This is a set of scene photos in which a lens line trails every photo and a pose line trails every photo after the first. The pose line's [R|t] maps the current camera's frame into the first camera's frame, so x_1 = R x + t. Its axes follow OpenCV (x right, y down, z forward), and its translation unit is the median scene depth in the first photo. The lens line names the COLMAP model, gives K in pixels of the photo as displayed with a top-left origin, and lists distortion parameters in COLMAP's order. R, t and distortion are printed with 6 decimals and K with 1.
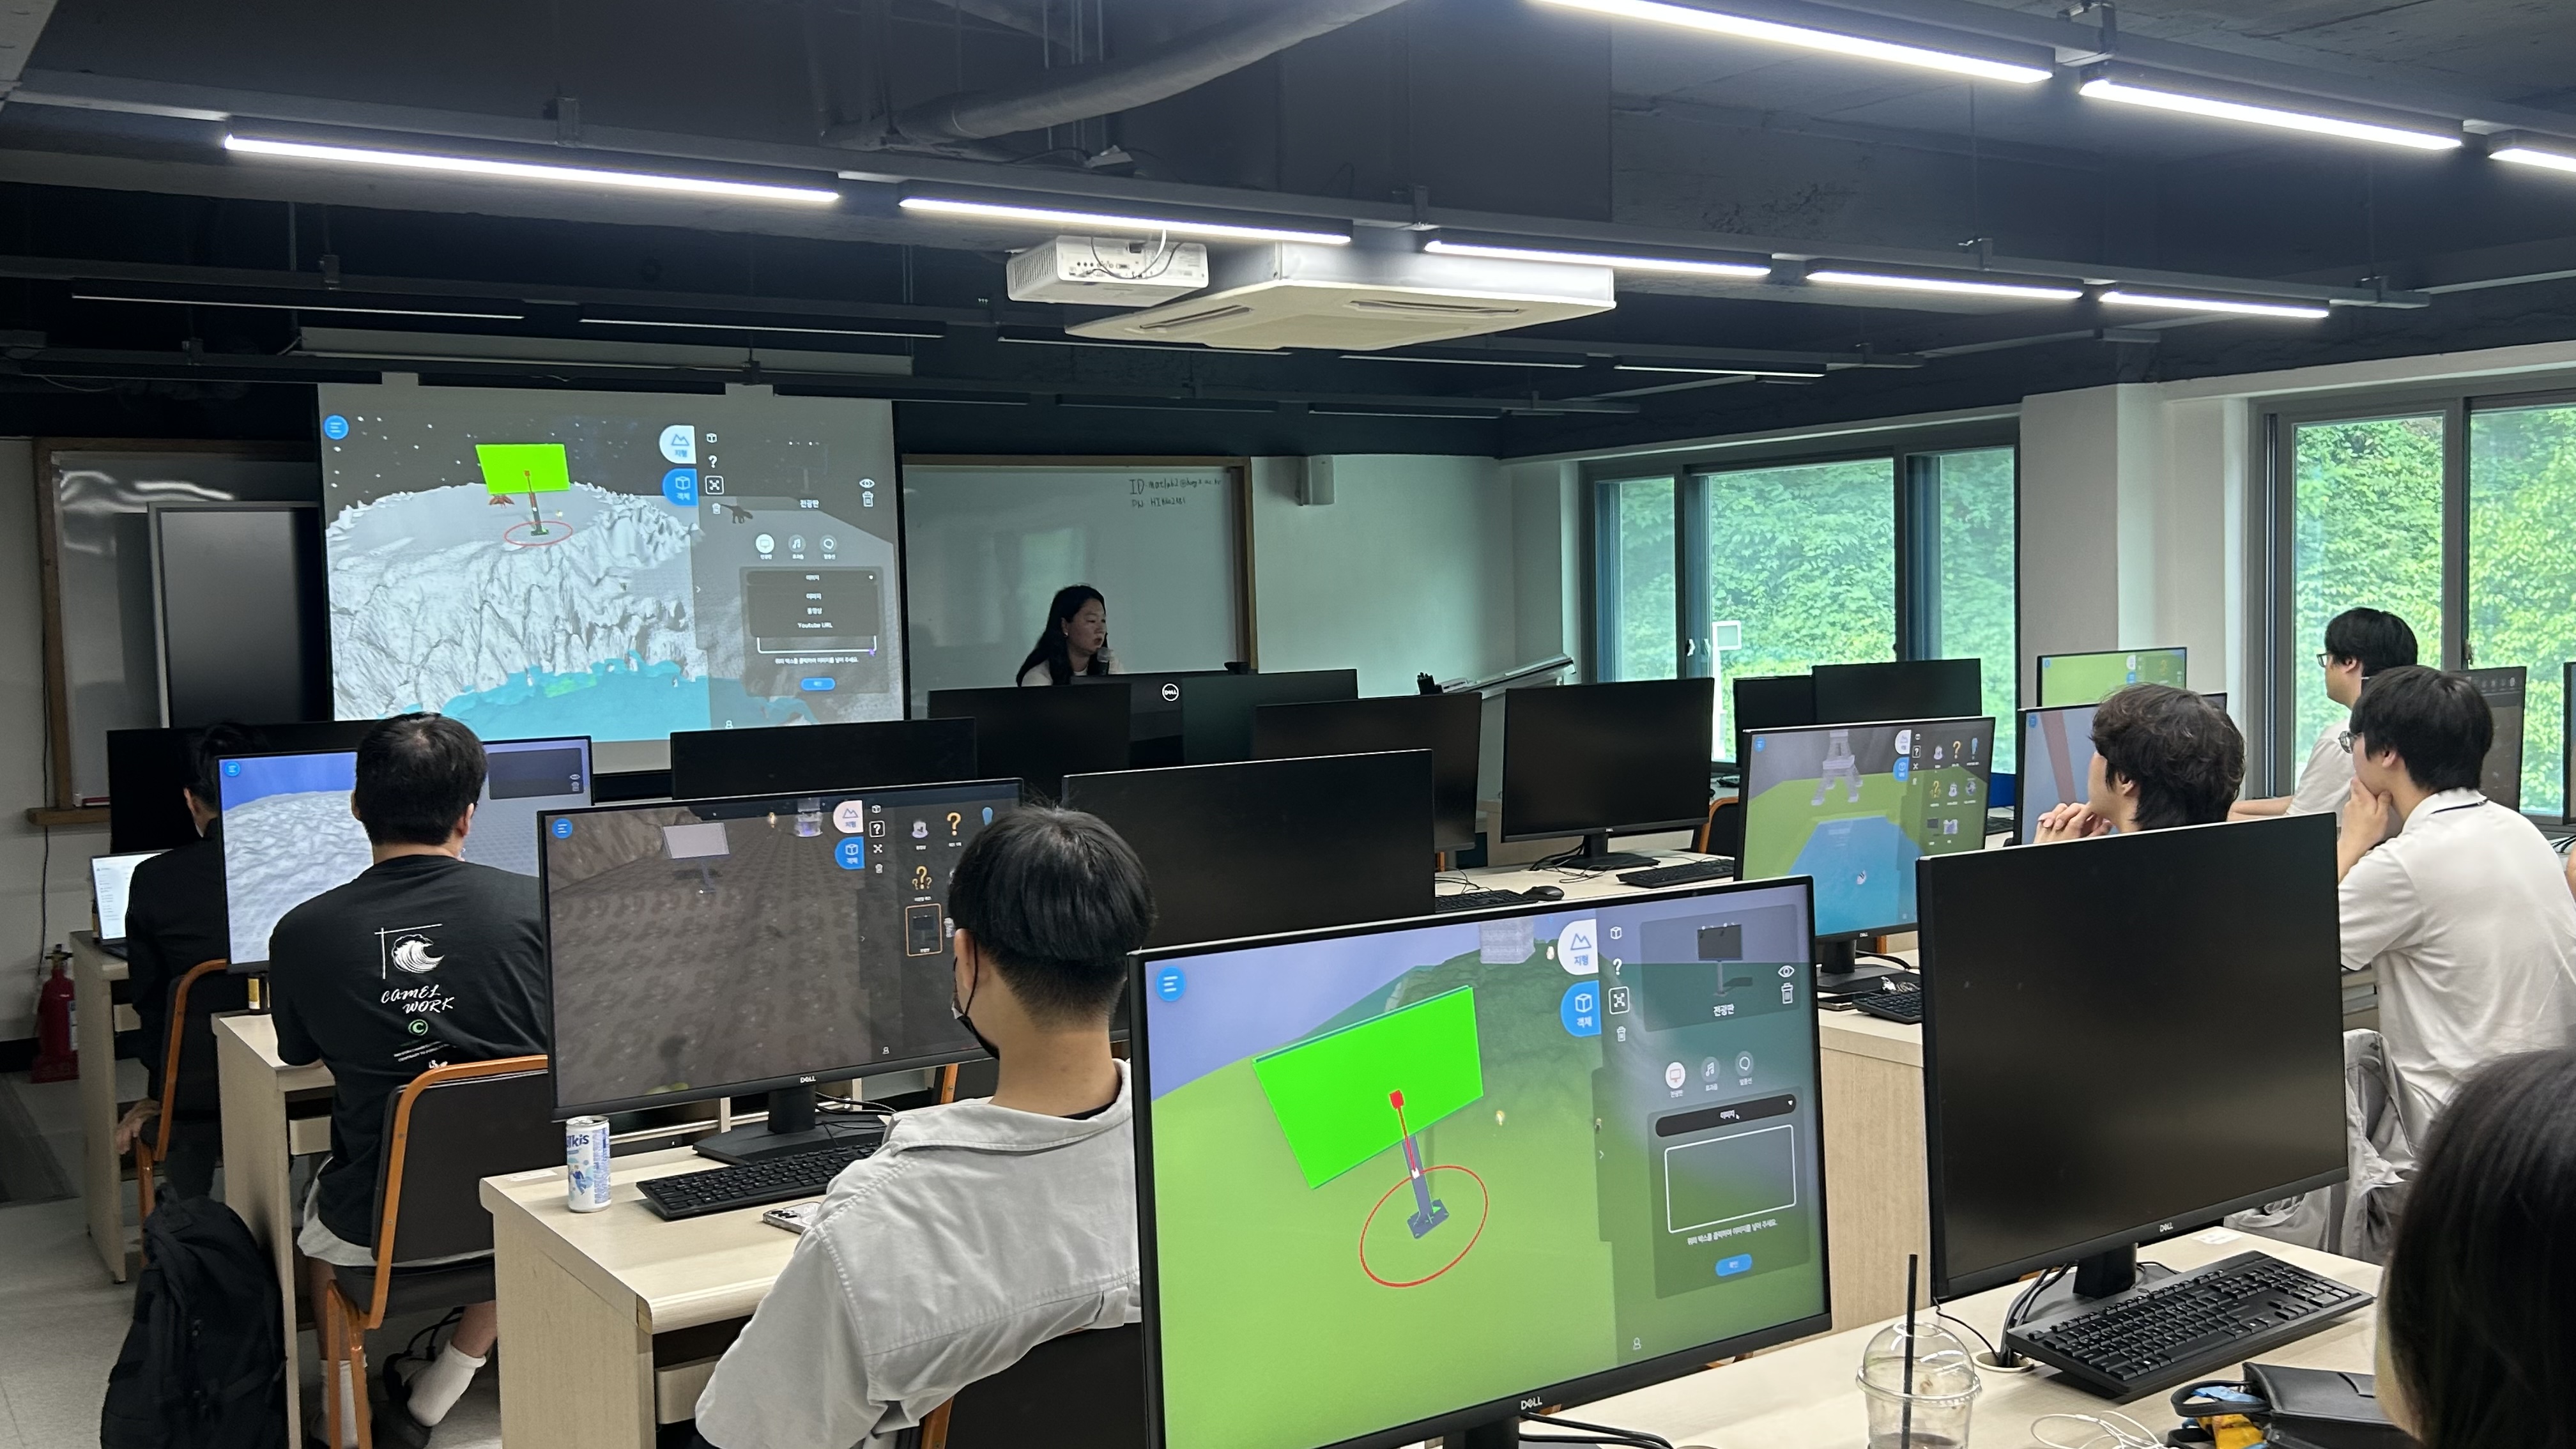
lens RADIAL K [[2262.0, 0, 1272.5], [0, 2262.0, 733.7], [0, 0, 1]] dist [0.026659, -0.018153]
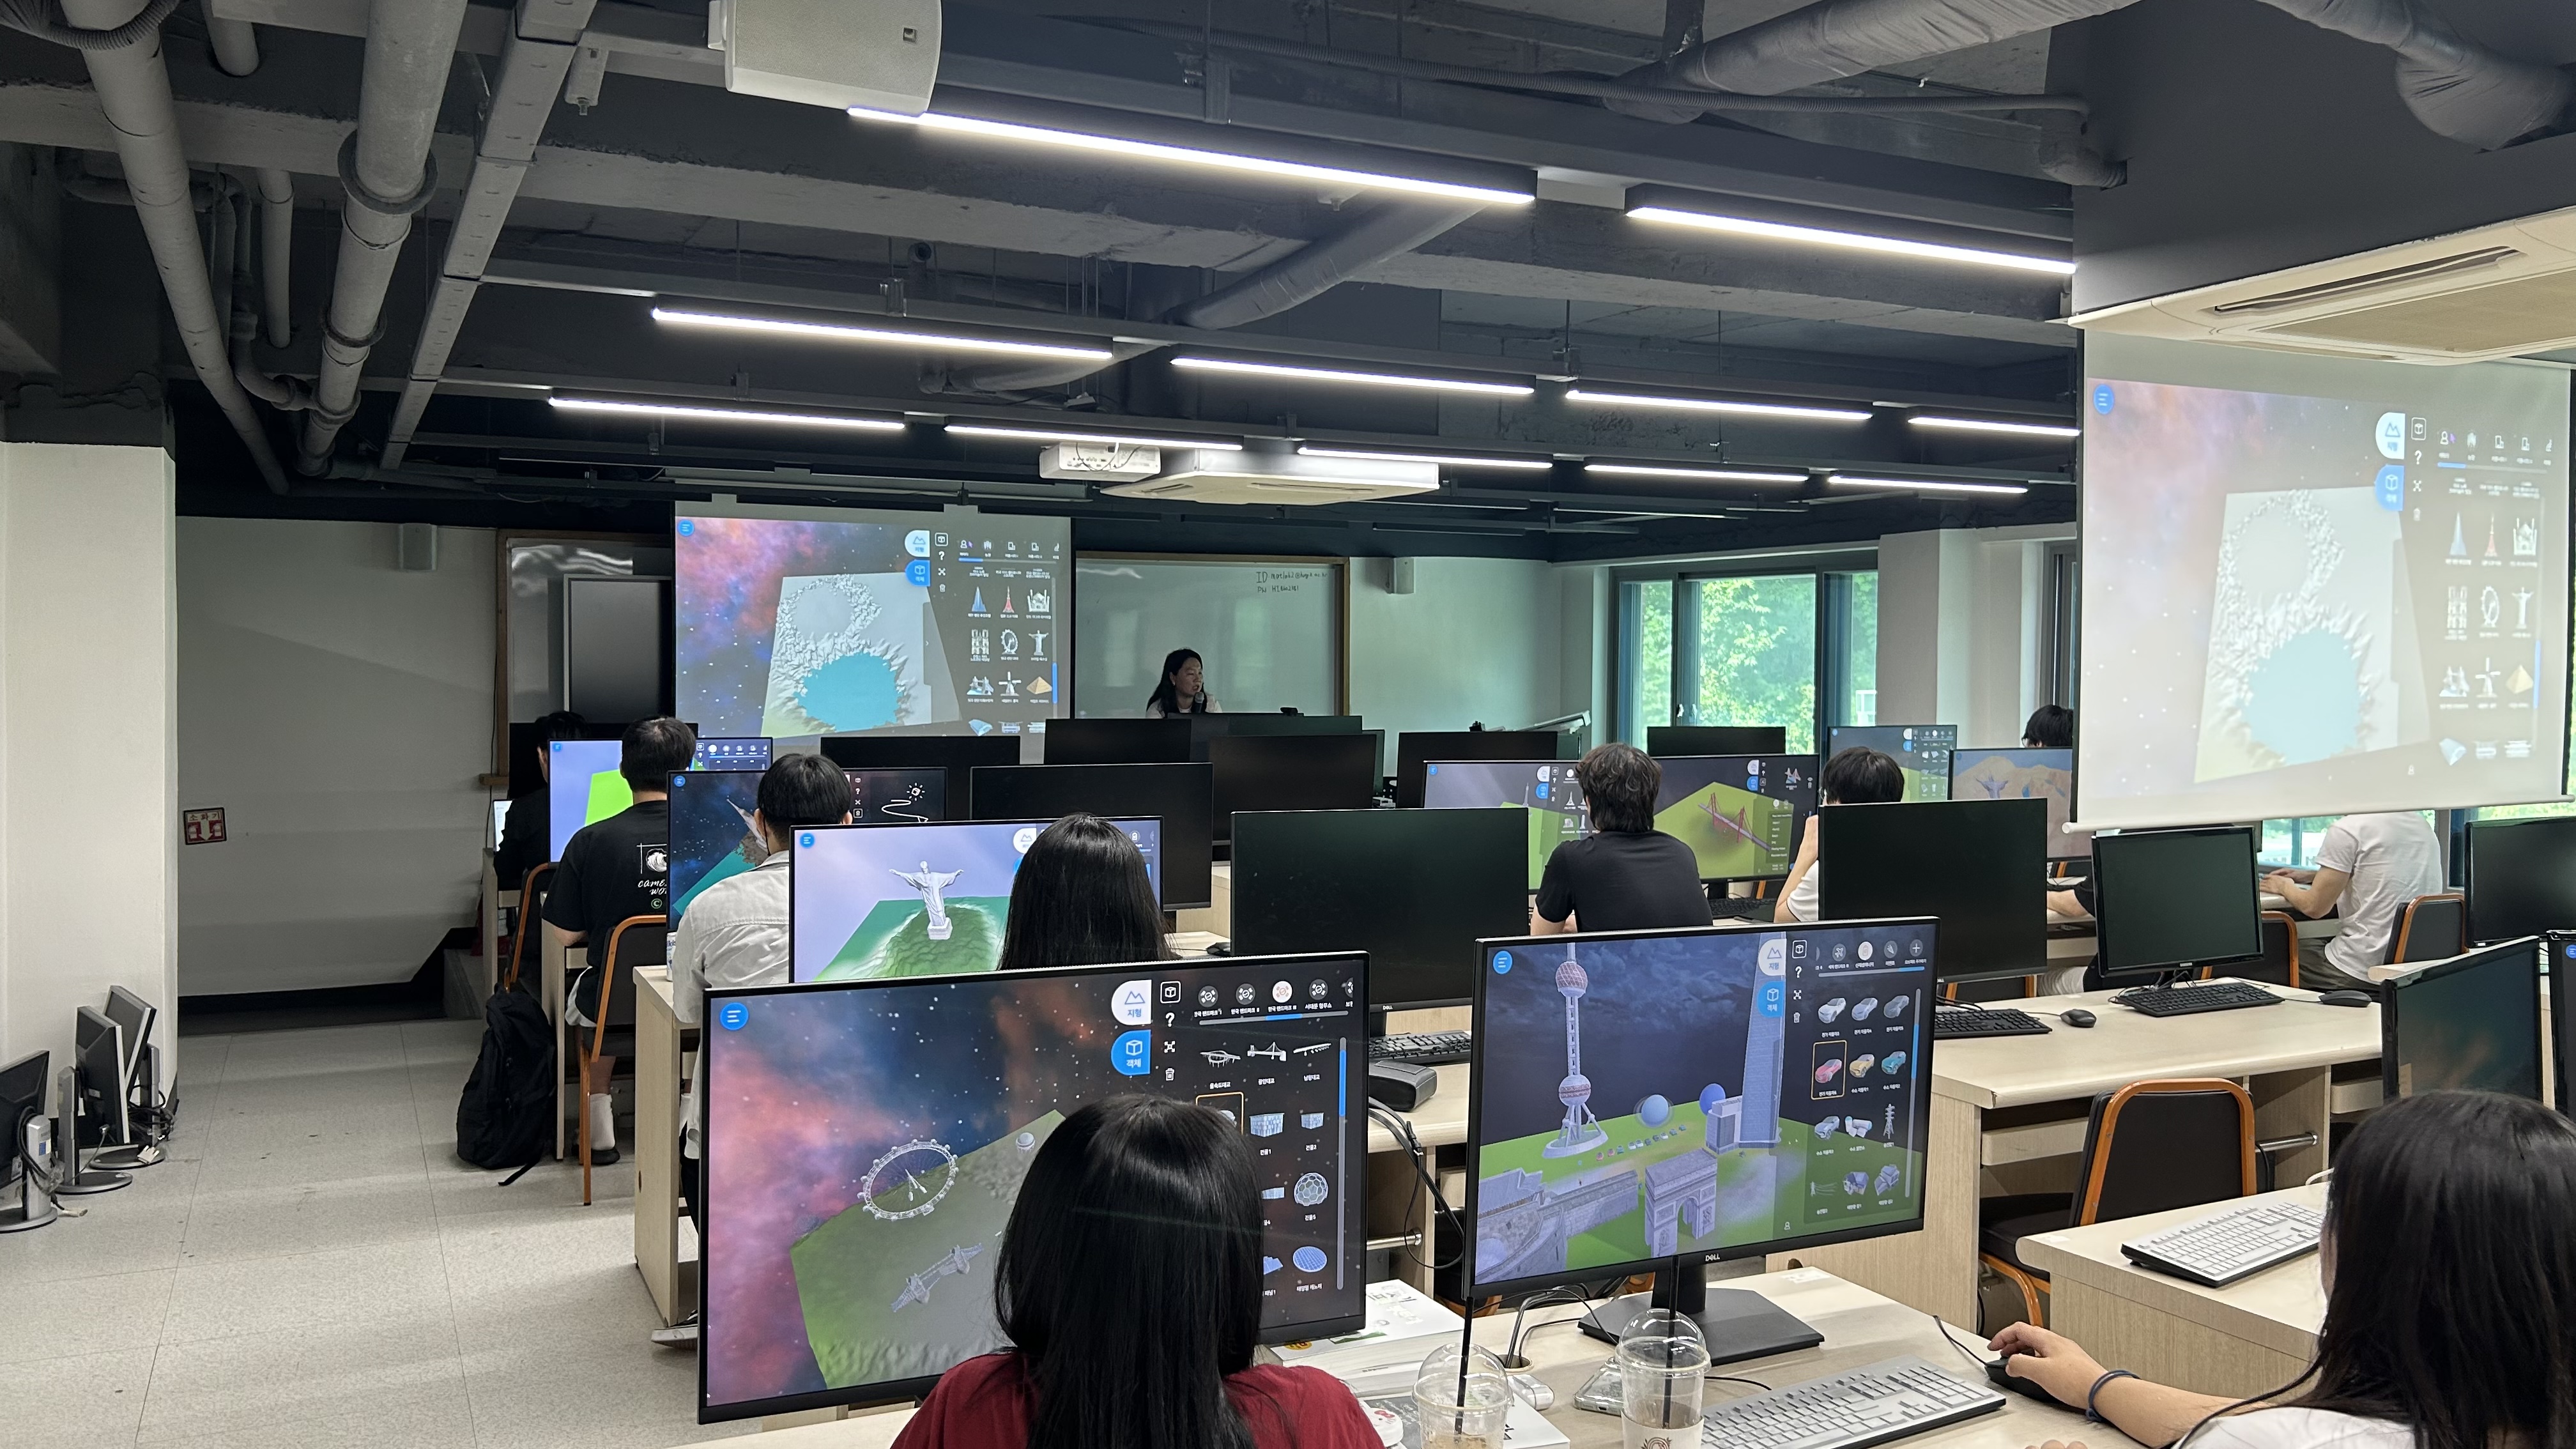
lens RADIAL K [[1935.8, 0, 1303.5], [0, 1935.8, 711.5], [0, 0, 1]] dist [0.047242, -0.058106]
pose [[0.990472, 0.039695, -0.131873, 0.158430], [-0.043222, 0.998777, -0.023991, -0.000440], [0.130759, 0.029462, 0.990976, -0.206302]]
